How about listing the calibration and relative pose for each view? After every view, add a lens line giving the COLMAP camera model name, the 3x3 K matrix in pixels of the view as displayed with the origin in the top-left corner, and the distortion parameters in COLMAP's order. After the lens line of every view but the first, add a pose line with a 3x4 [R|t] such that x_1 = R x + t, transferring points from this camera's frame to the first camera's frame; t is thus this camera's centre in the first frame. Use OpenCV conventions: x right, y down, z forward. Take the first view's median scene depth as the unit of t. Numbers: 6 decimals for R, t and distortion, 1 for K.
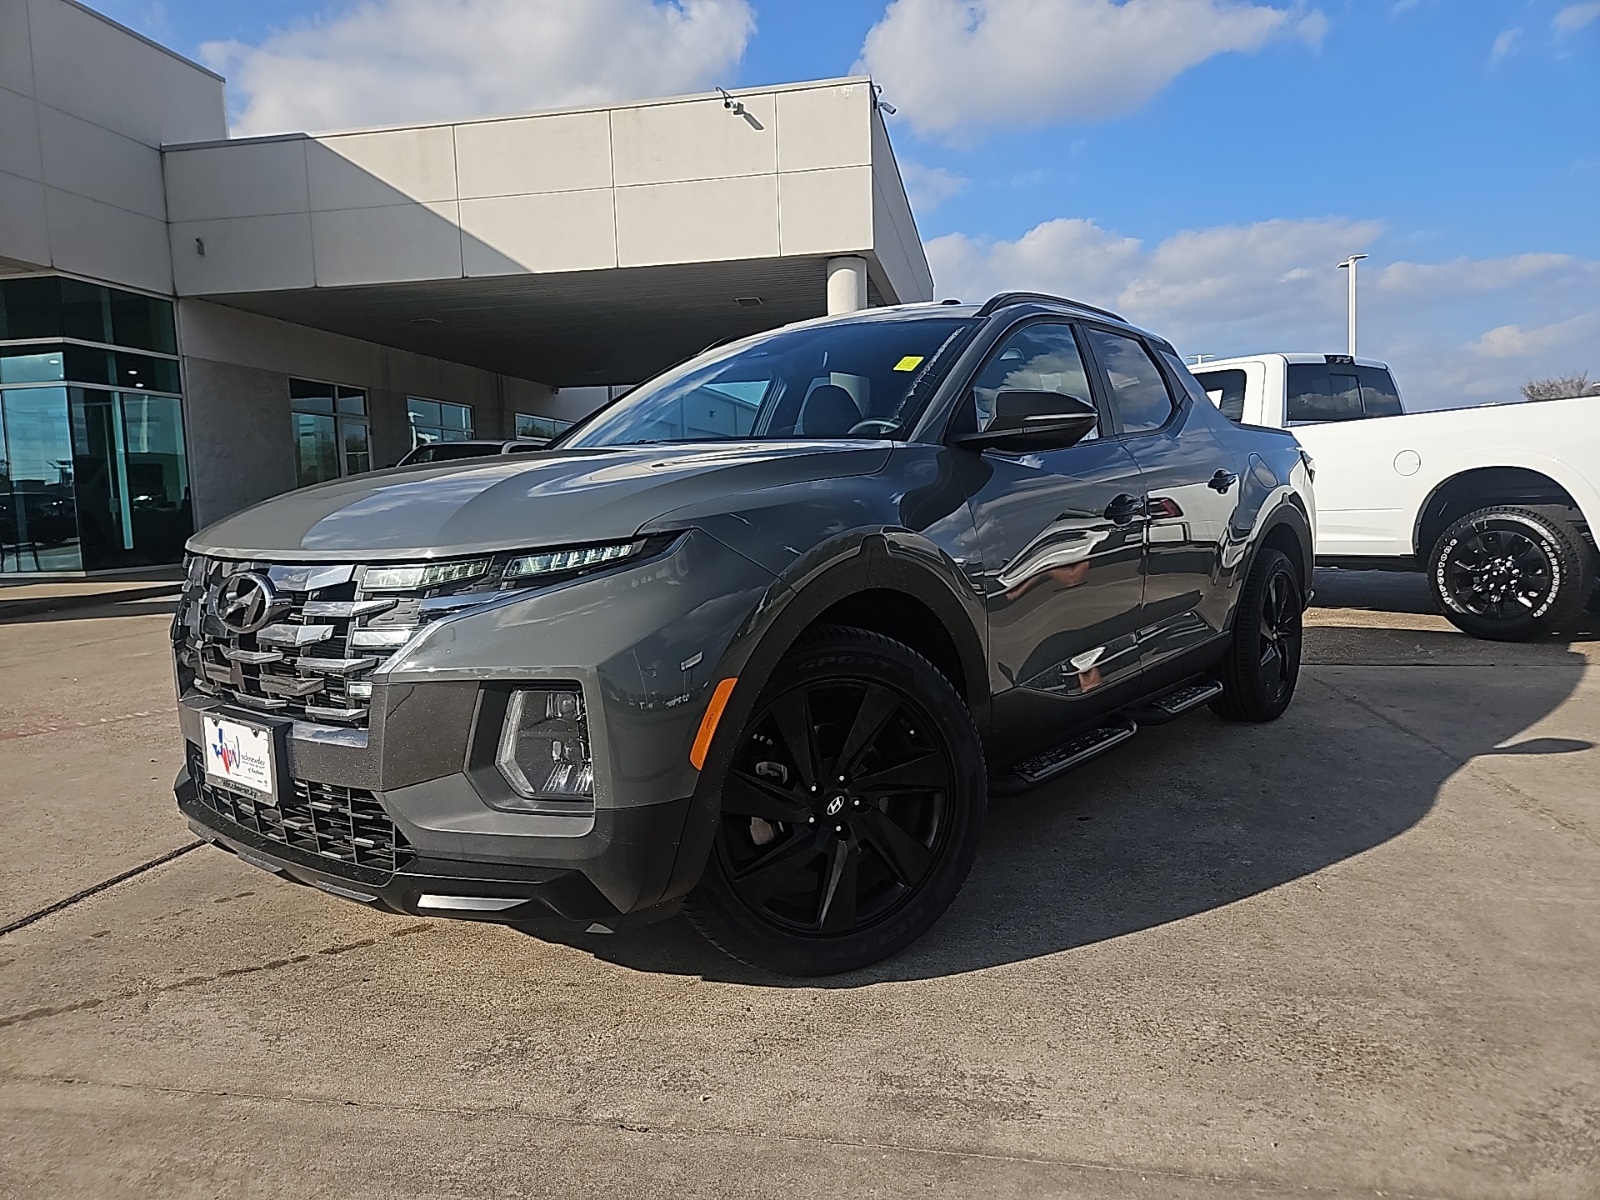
lens RADIAL K [[1064.2, 0, 756.7], [0, 1064.2, 653.8], [0, 0, 1]] dist [0.039178, 0.000392]
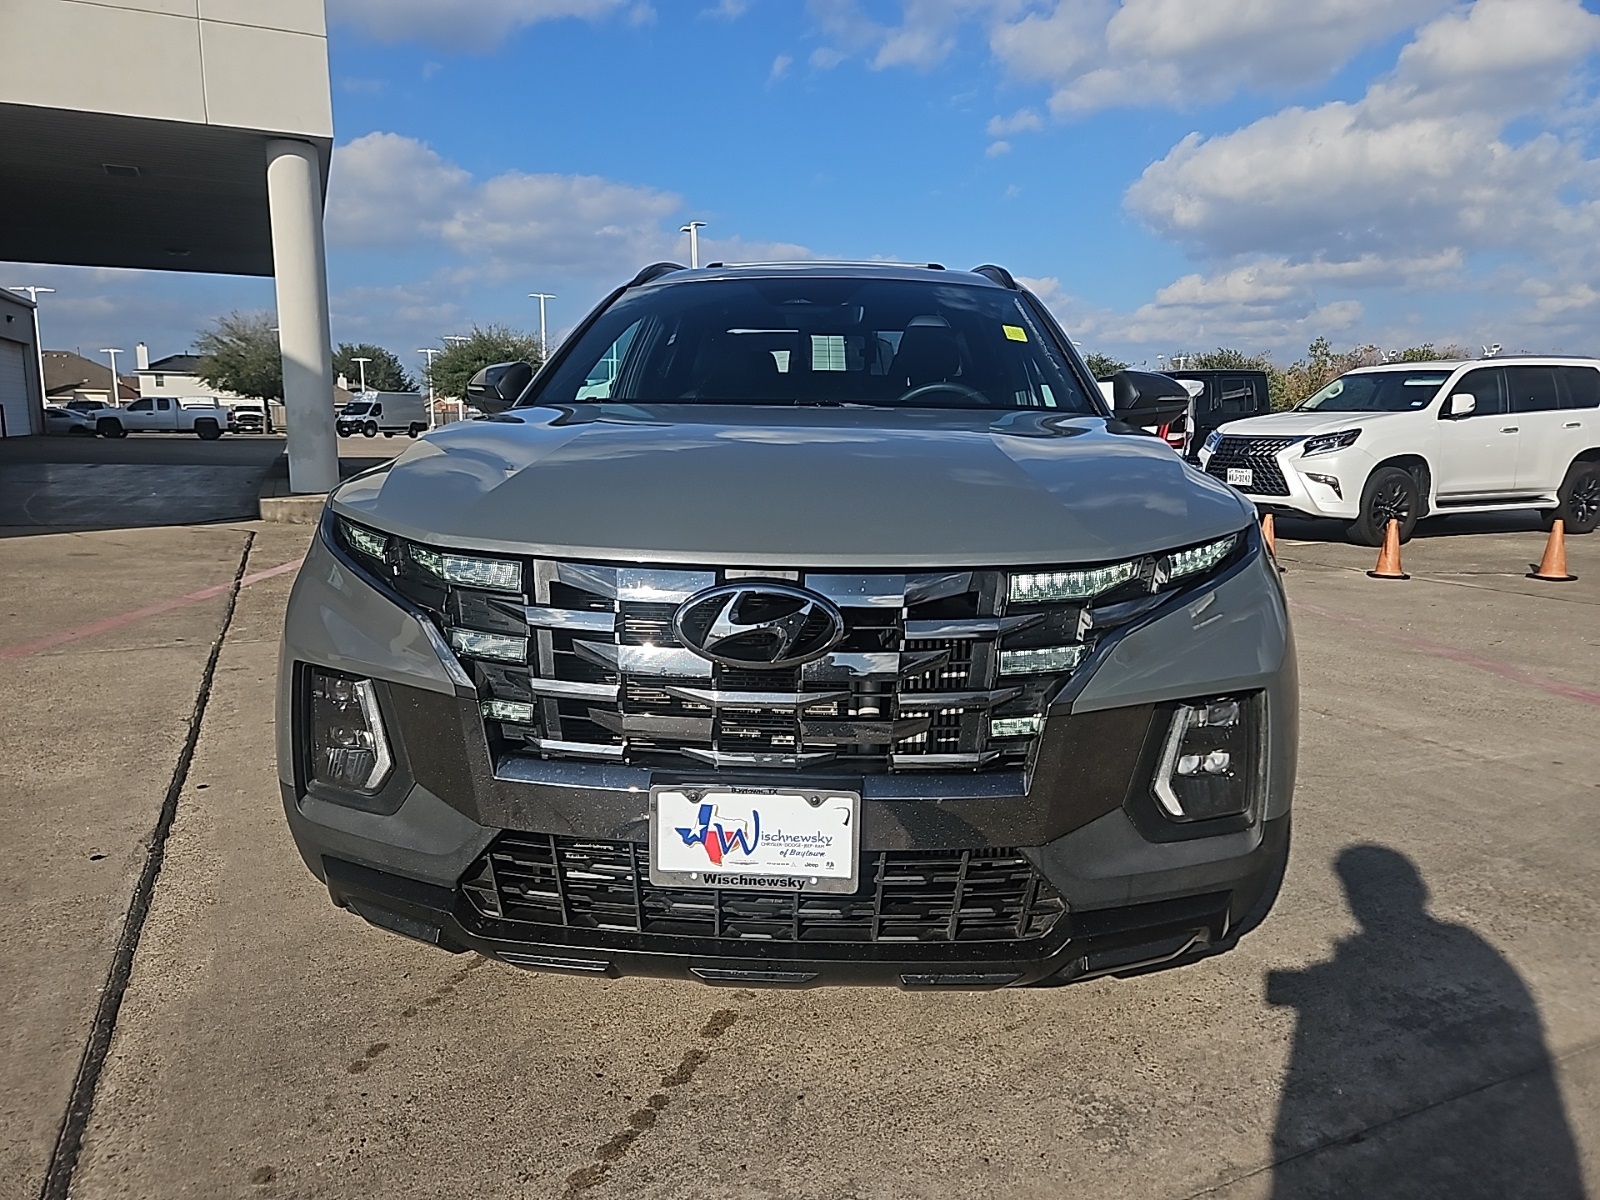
lens RADIAL K [[1083.7, 0, 800.0], [0, 1083.7, 600.0], [0, 0, 1]] dist [0.069776, -0.049288]
pose [[0.809441, -0.057881, 0.584341, -0.150316], [0.052863, 0.998272, 0.025655, -0.014186], [-0.584817, 0.010124, 0.811102, 0.065429]]
